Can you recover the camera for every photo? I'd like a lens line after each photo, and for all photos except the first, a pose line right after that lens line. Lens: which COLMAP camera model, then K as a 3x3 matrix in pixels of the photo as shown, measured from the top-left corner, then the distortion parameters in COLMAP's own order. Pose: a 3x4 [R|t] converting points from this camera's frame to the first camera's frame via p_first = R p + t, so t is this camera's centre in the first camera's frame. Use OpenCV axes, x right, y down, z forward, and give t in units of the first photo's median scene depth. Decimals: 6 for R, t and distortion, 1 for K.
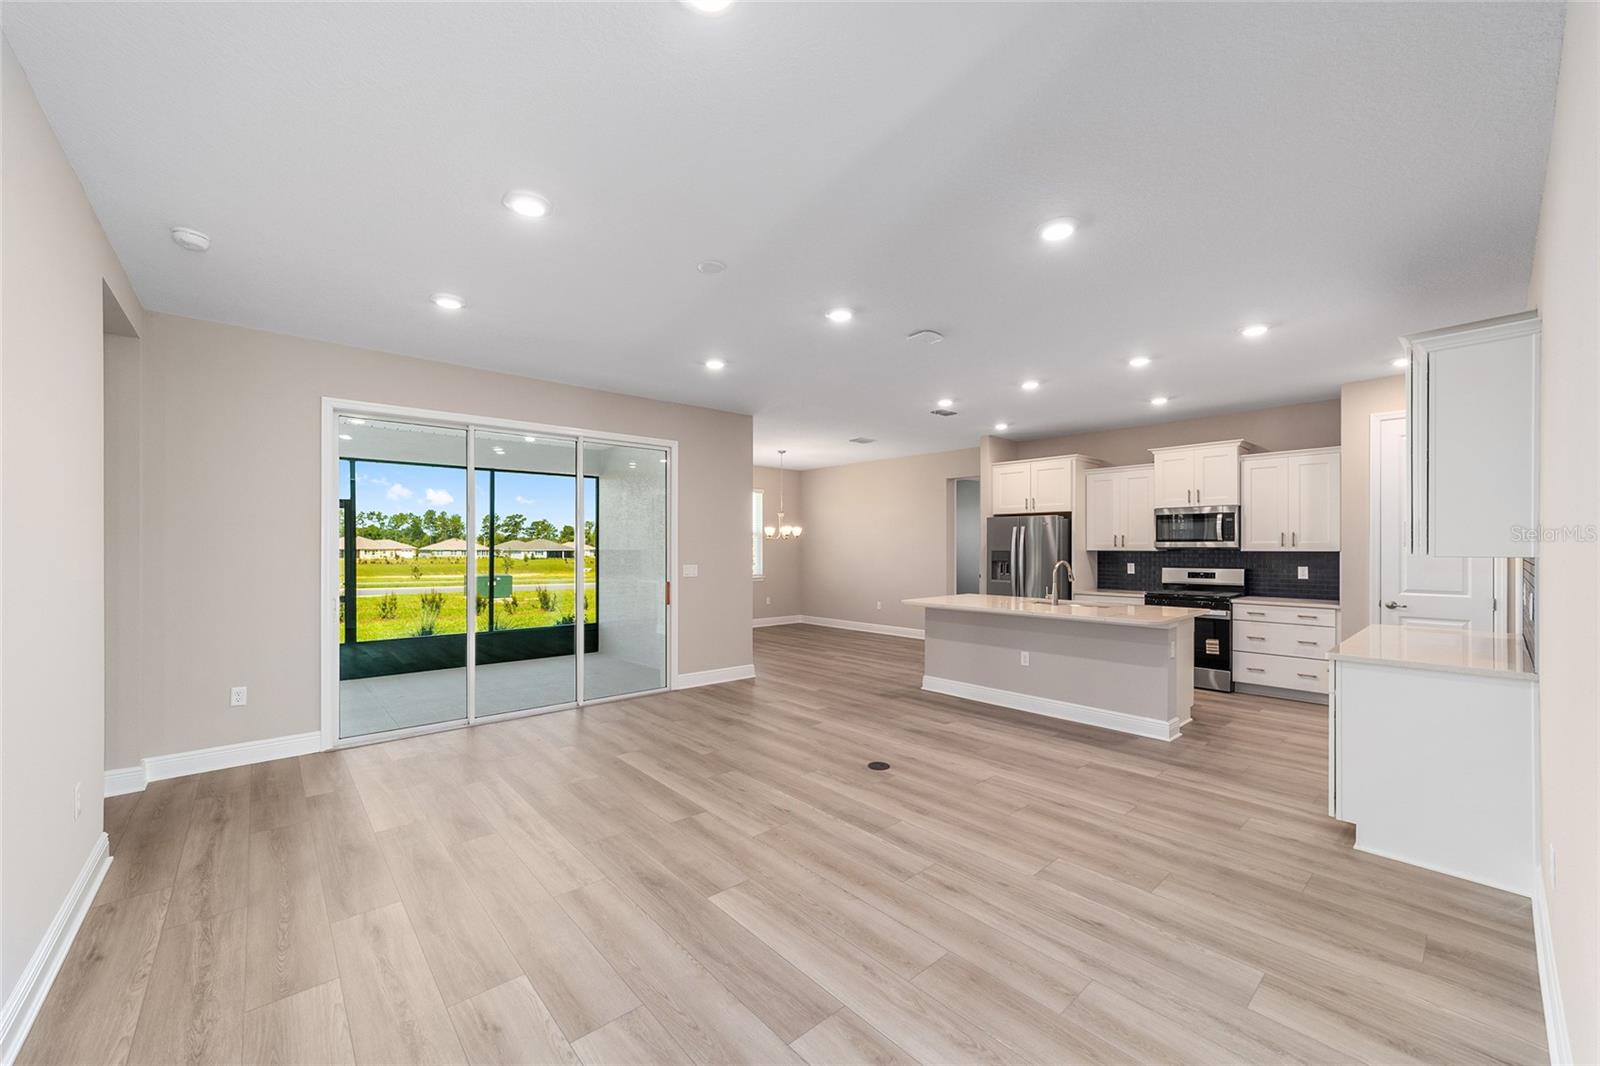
lens RADIAL K [[620.1, 0, 794.3], [0, 620.1, 545.3], [0, 0, 1]] dist [-0.002219, 0.000178]
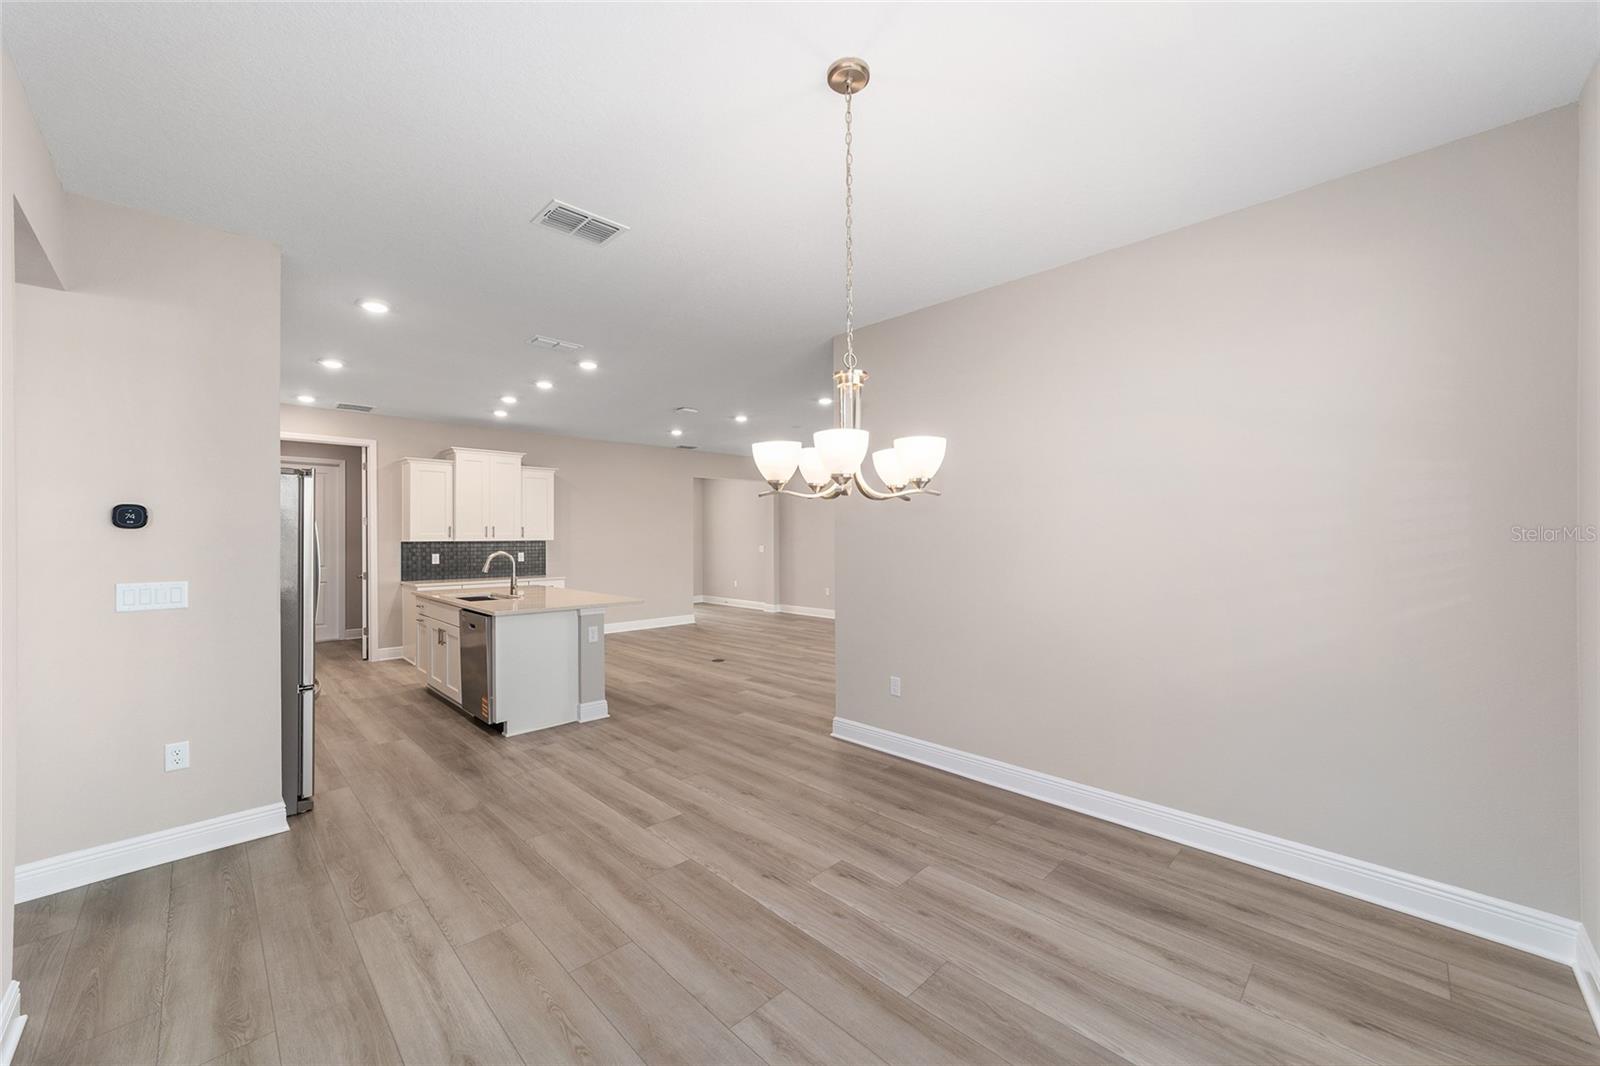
lens RADIAL K [[615.7, 0, 794.0], [0, 615.7, 534.8], [0, 0, 1]] dist [-0.016590, 0.008833]
pose [[-0.998196, 0.002734, -0.059982, 0.016605], [0.002979, 0.999988, -0.003997, 0.003440], [0.059970, -0.004169, -0.998191, 1.834749]]
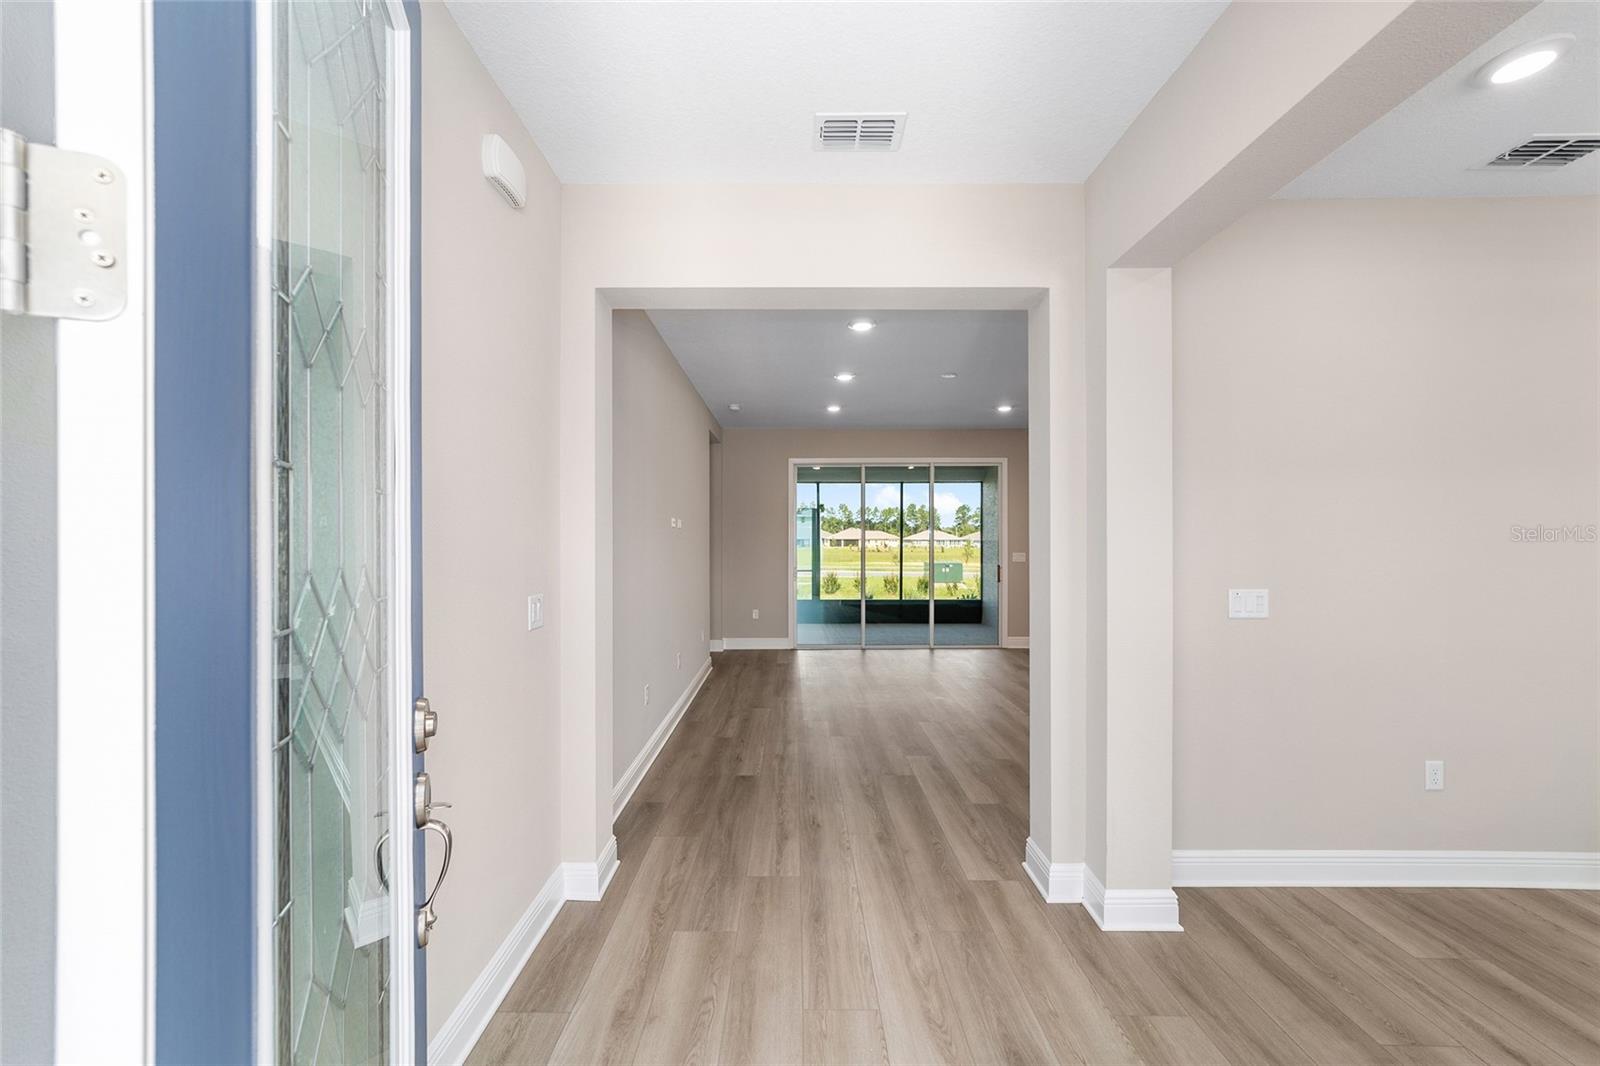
lens RADIAL K [[645.2, 0, 789.4], [0, 645.2, 536.1], [0, 0, 1]] dist [0.000091, 0.000015]
pose [[0.750064, -0.000151, -0.661366, 0.371005], [0.001000, 0.999999, 0.000905, -0.005806], [0.661365, -0.001340, 0.750063, -0.322884]]
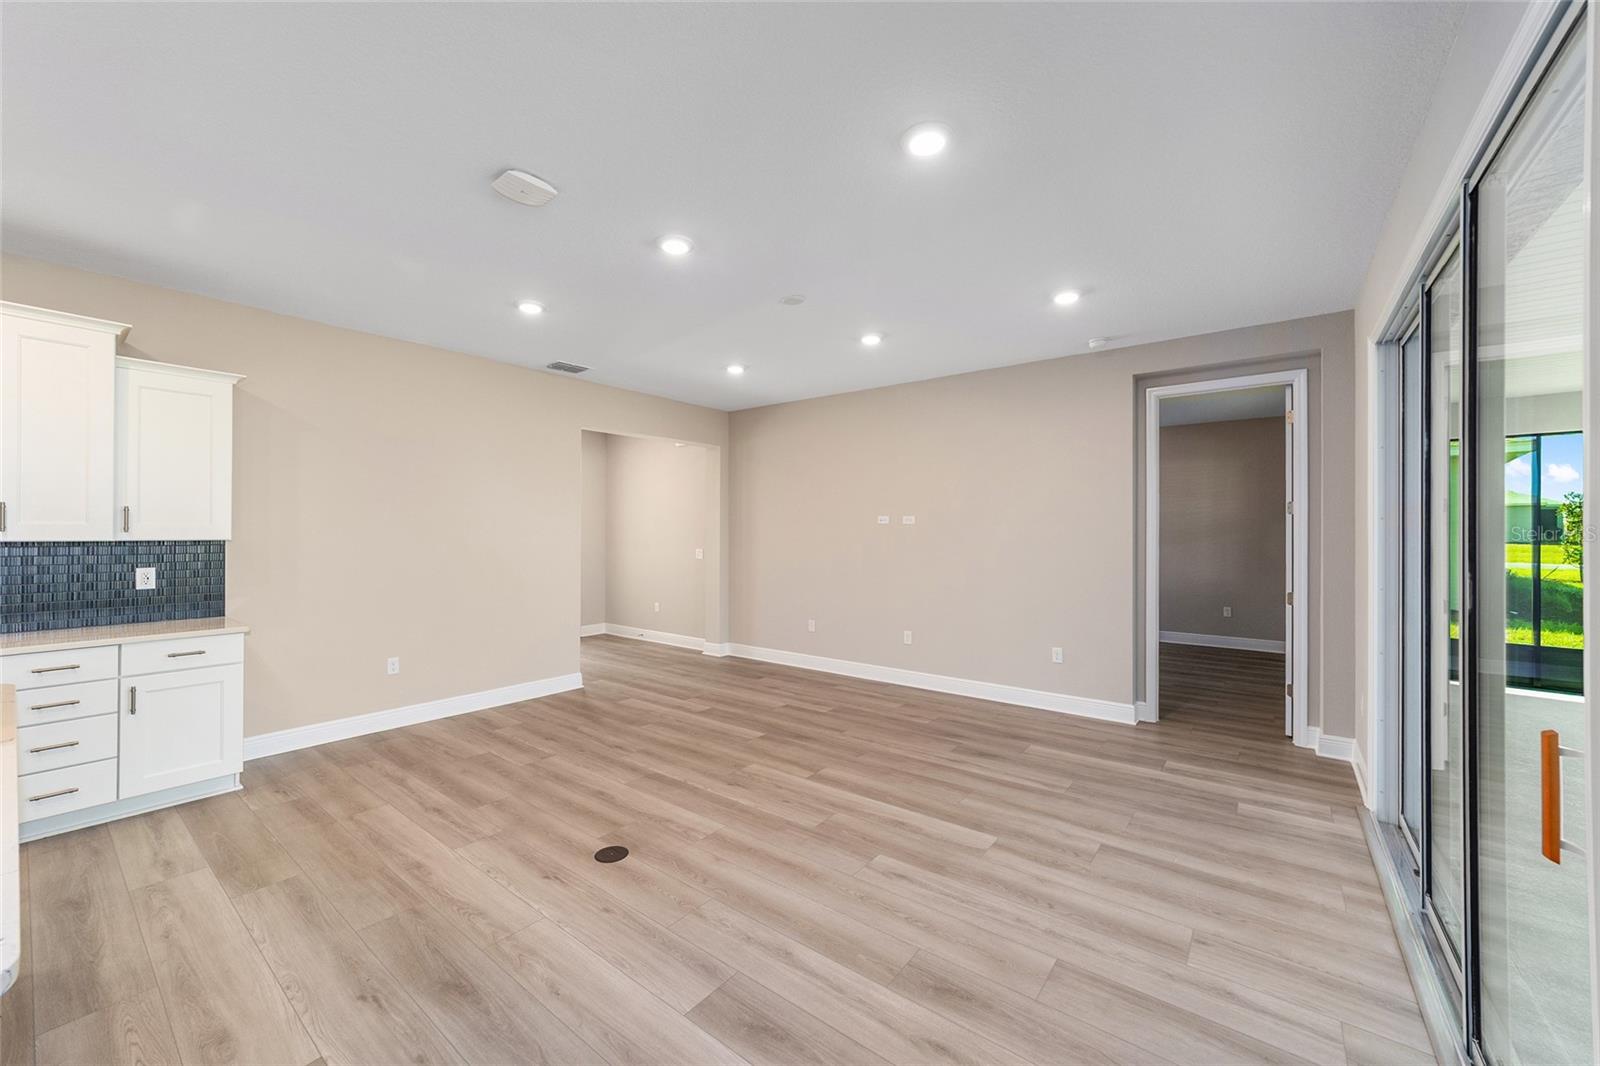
lens RADIAL K [[618.4, 0, 792.2], [0, 618.4, 538.5], [0, 0, 1]] dist [-0.014033, 0.009692]
pose [[-0.983408, -0.000680, -0.181404, 0.042675], [-0.001618, 0.999986, 0.005024, 0.003206], [0.181398, 0.005235, -0.983396, 1.129981]]
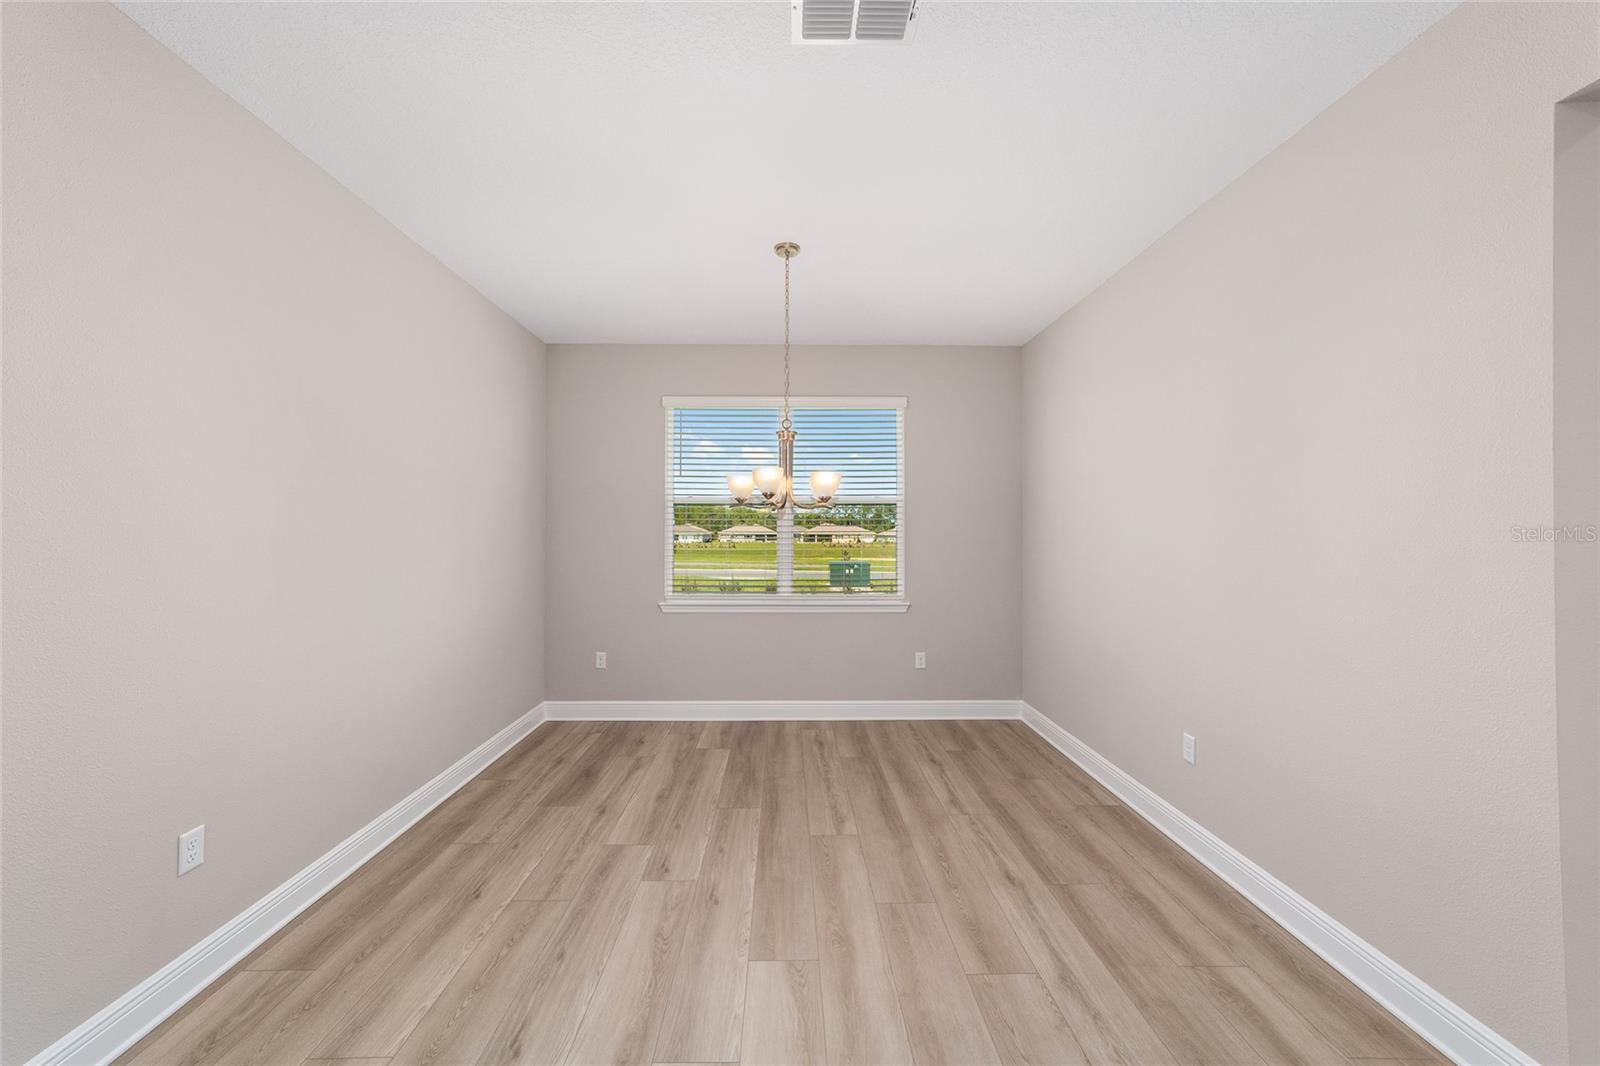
lens RADIAL K [[615.7, 0, 794.0], [0, 615.7, 534.8], [0, 0, 1]] dist [-0.016590, 0.008833]
pose [[0.762039, 0.003100, -0.647523, 0.300297], [0.000842, 0.999983, 0.005778, 0.003024], [0.647530, -0.004948, 0.762024, 1.145452]]
